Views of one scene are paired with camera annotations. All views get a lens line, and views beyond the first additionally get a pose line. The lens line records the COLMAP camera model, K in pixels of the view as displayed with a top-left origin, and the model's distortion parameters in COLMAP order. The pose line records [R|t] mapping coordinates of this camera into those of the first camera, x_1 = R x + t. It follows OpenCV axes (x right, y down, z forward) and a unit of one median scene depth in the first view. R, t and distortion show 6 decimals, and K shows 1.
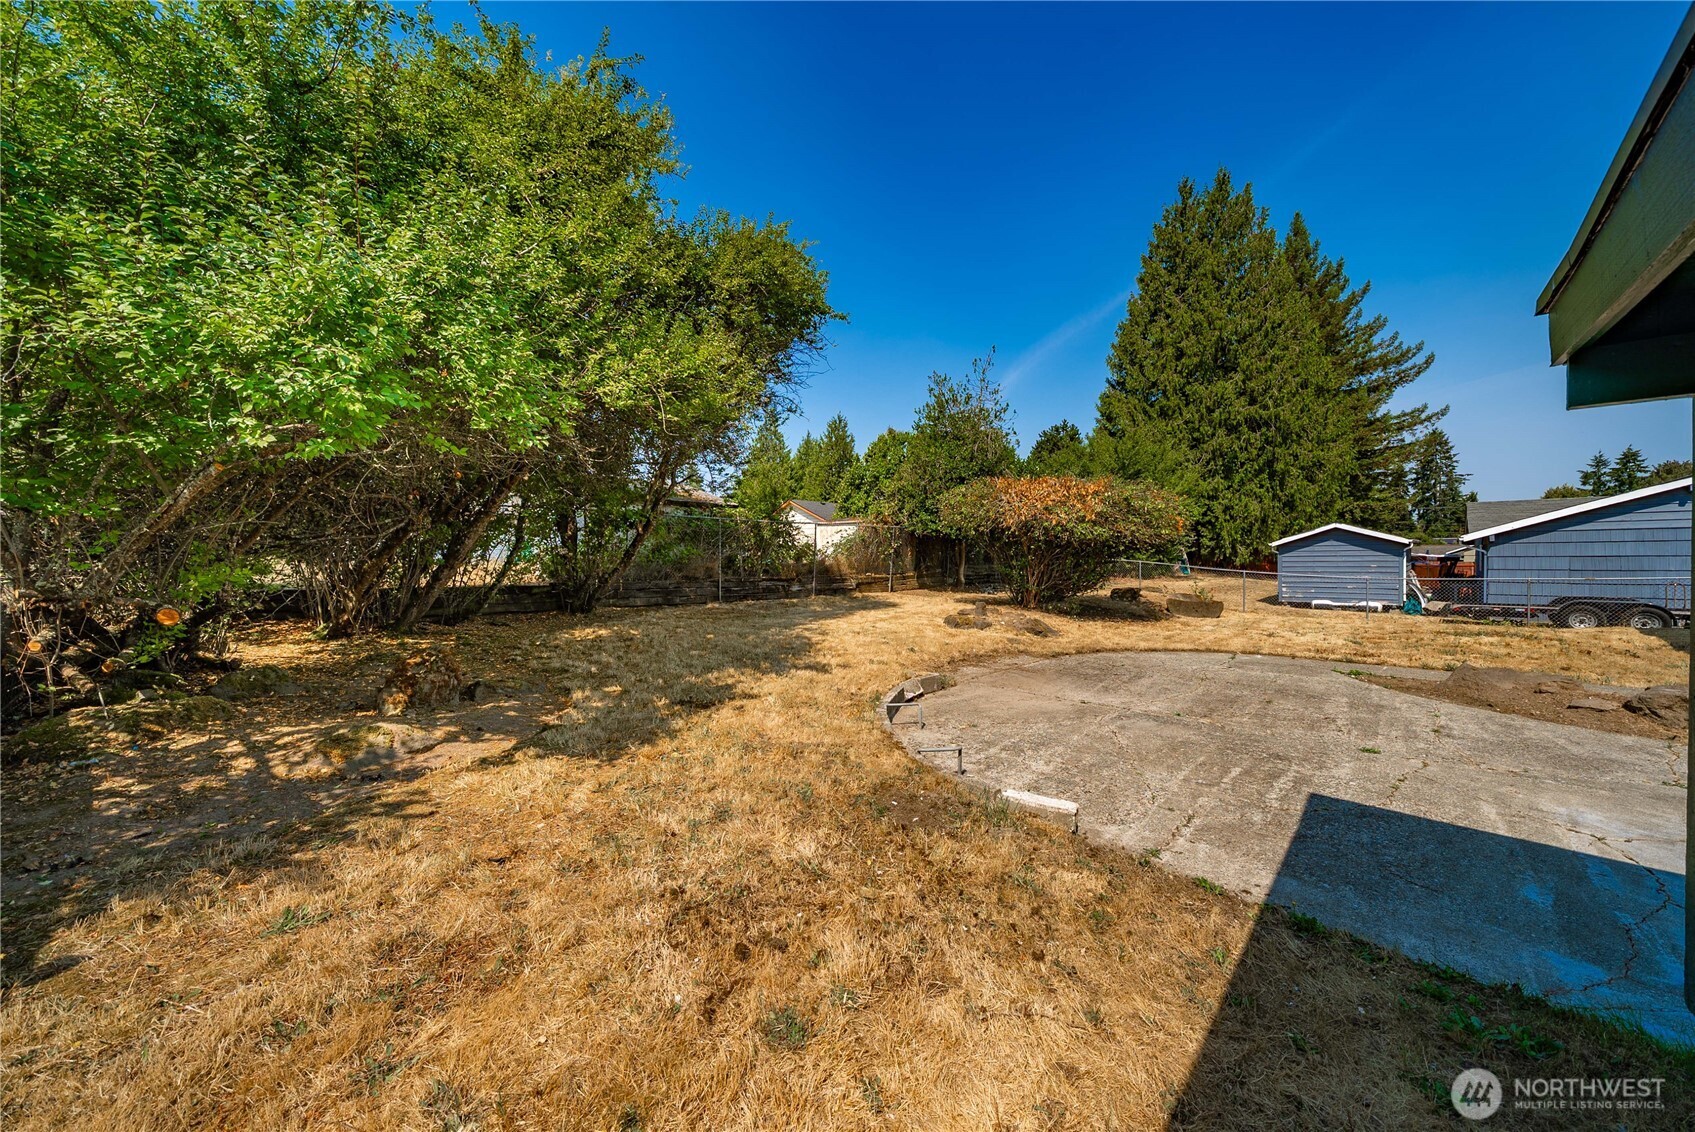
lens RADIAL K [[589.3, 0, 851.8], [0, 589.3, 564.3], [0, 0, 1]] dist [-0.007059, 0.000039]
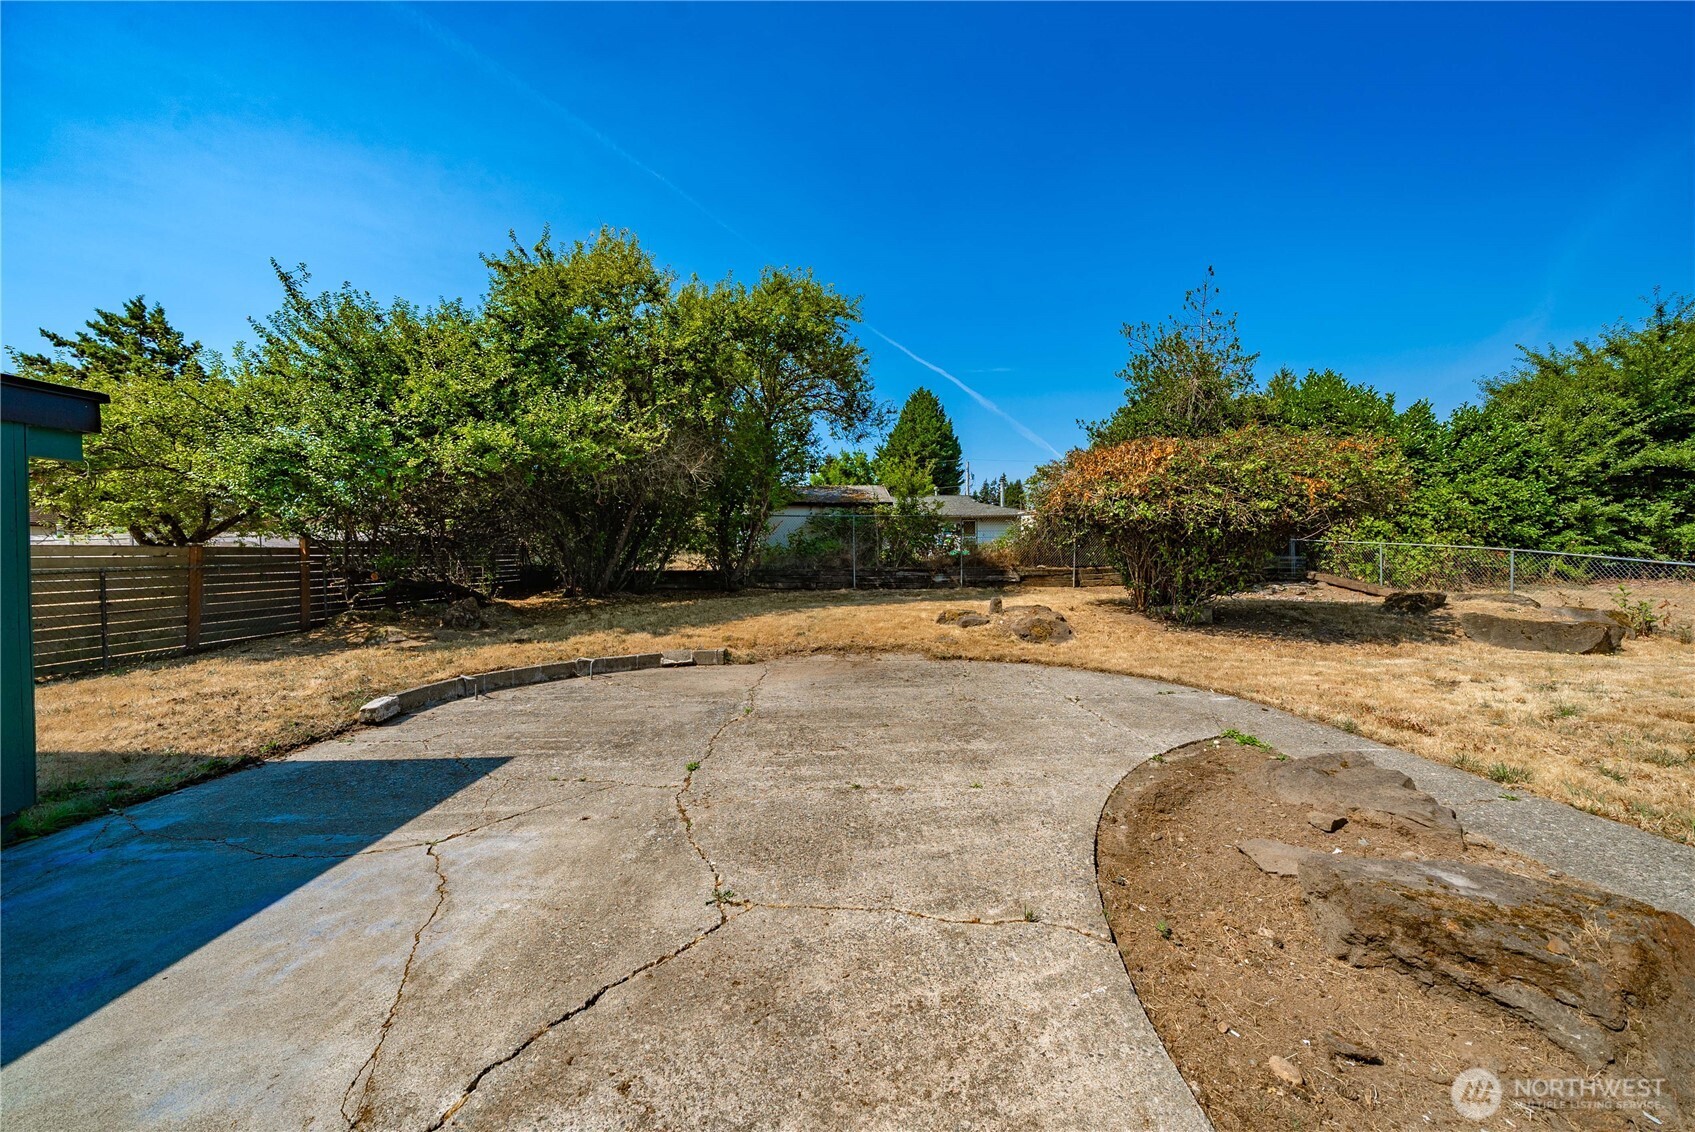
lens RADIAL K [[575.6, 0, 851.4], [0, 575.6, 567.4], [0, 0, 1]] dist [-0.007173, 0.000091]
pose [[0.720978, 0.011625, -0.692860, 0.416410], [0.001329, 0.999834, 0.018158, 0.001775], [0.692957, -0.014012, 0.720843, 0.139814]]
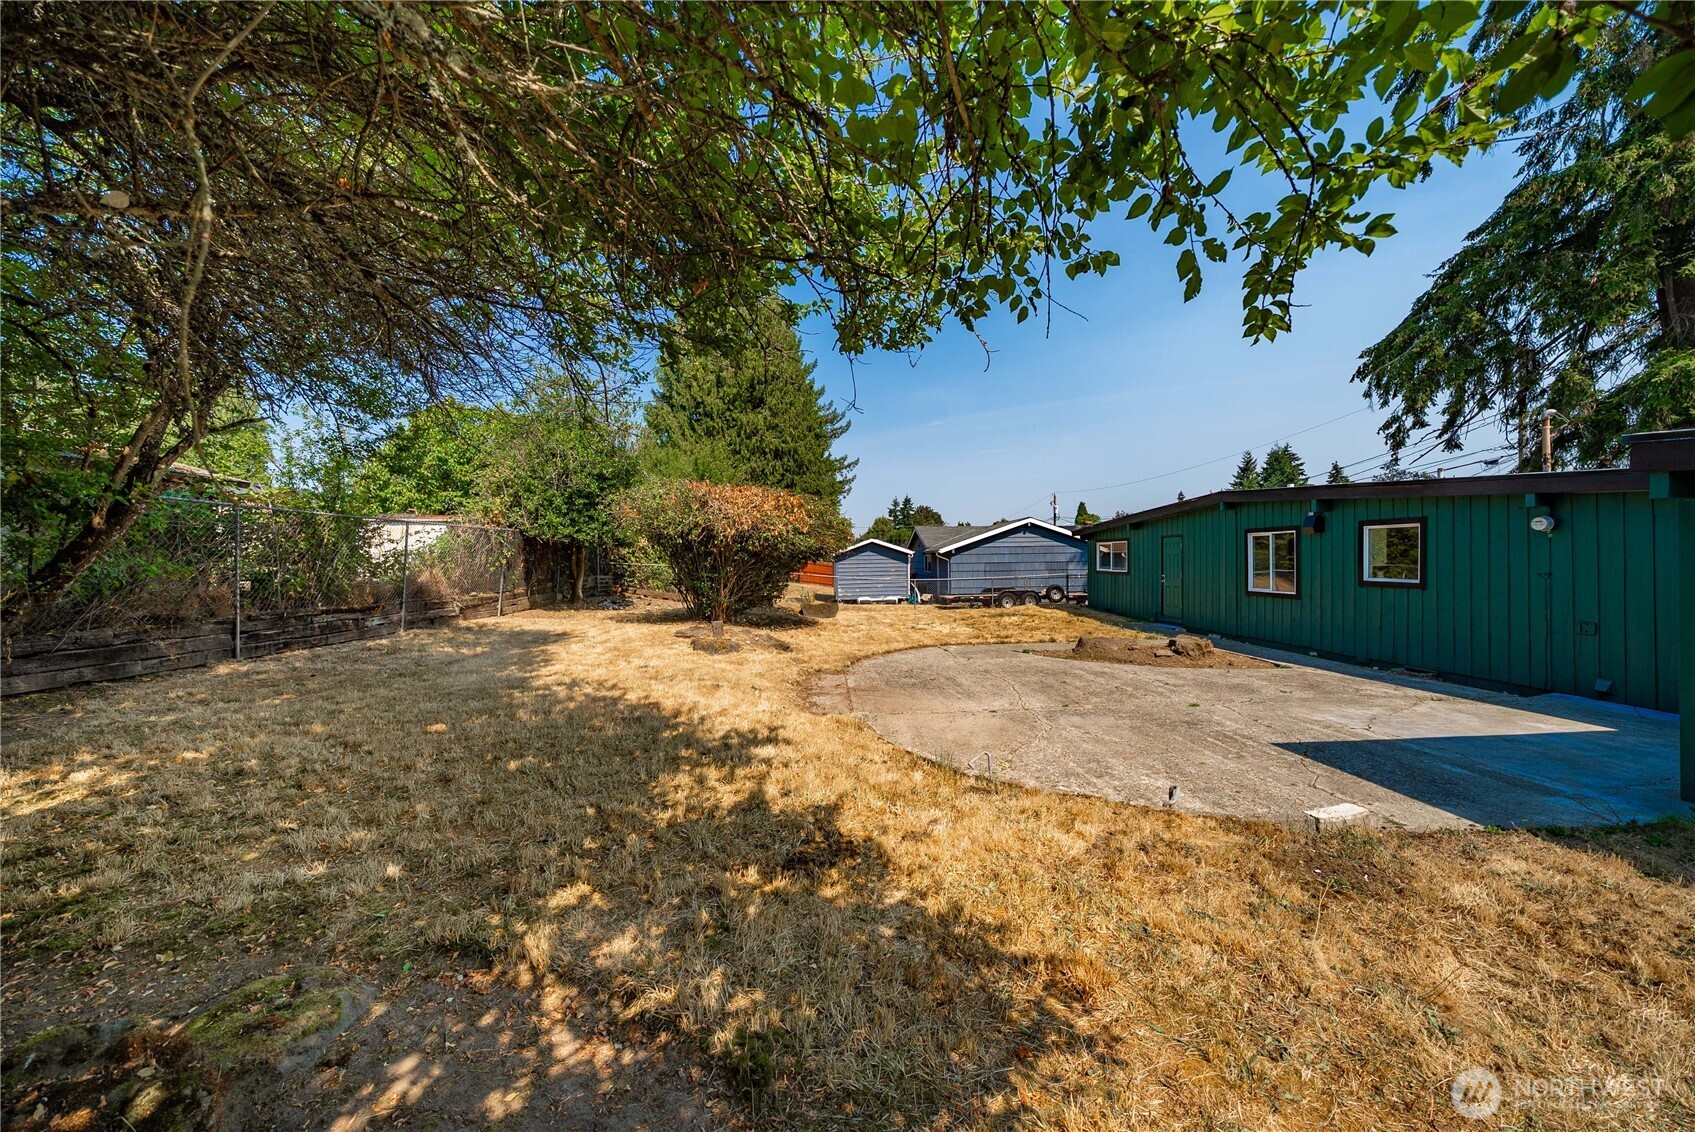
lens RADIAL K [[575.6, 0, 851.4], [0, 575.6, 567.4], [0, 0, 1]] dist [-0.007173, 0.000091]
pose [[0.661239, -0.013046, 0.750062, -0.183482], [0.016663, 0.999858, 0.002701, -0.009350], [-0.749991, 0.010712, 0.661362, 0.175898]]
